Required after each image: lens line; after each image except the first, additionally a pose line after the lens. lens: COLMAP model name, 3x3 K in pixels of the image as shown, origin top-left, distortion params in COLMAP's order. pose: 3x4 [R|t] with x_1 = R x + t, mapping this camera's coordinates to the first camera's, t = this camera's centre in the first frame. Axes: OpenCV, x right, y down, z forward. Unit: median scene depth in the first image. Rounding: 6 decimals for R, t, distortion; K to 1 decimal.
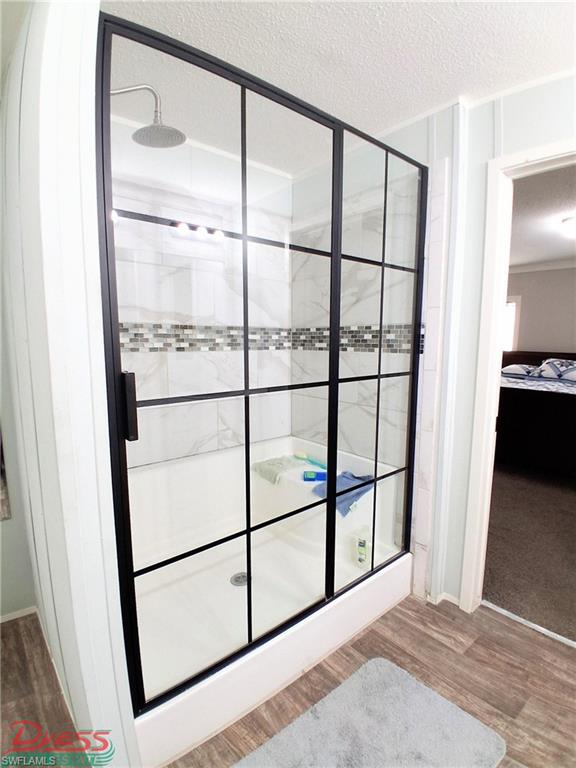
lens RADIAL K [[386.6, 0, 287.3], [0, 386.6, 389.8], [0, 0, 1]] dist [0.004338, -0.045741]
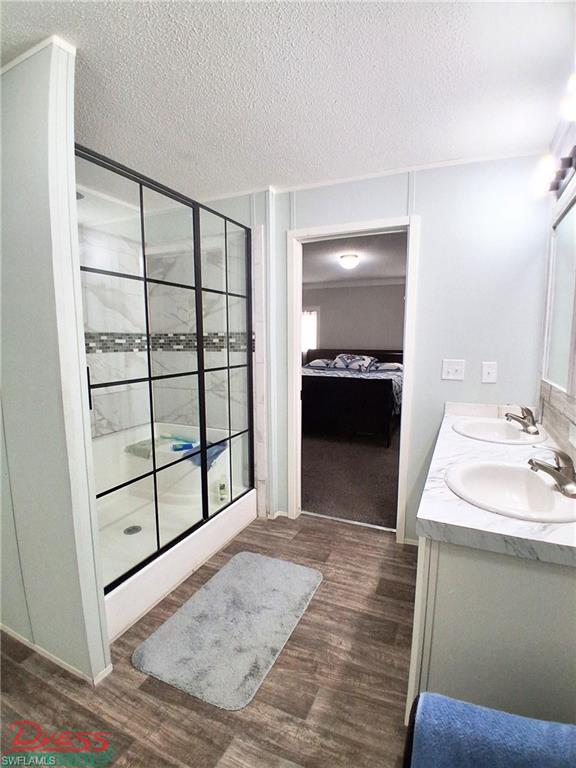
lens RADIAL K [[386.6, 0, 287.3], [0, 386.6, 389.8], [0, 0, 1]] dist [0.004338, -0.045741]
pose [[0.905781, -0.061621, 0.419242, -0.170141], [0.062351, 0.997982, 0.011975, 0.043008], [-0.419134, 0.015294, 0.907796, -0.408722]]
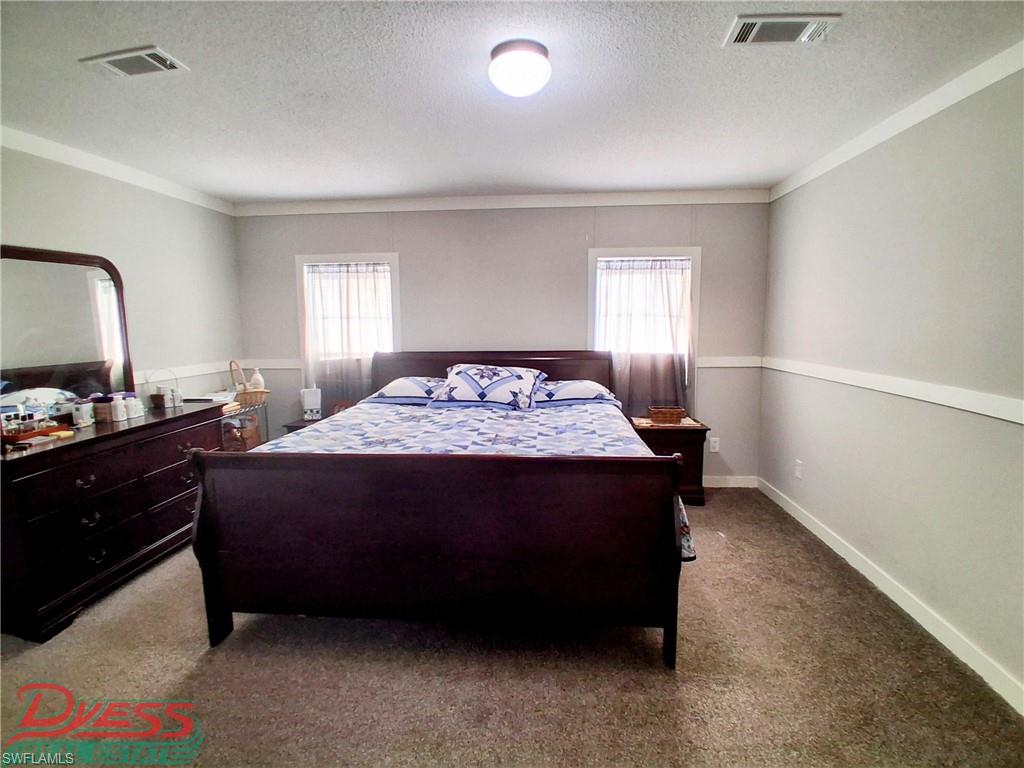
lens RADIAL K [[503.5, 0, 512.0], [0, 503.5, 384.0], [0, 0, 1]] dist [0.001734, -0.044872]
pose [[0.704260, -0.102672, 0.702479, 0.558604], [0.114135, 0.992991, 0.030708, -0.171116], [-0.700707, 0.058551, 0.711042, 1.085575]]
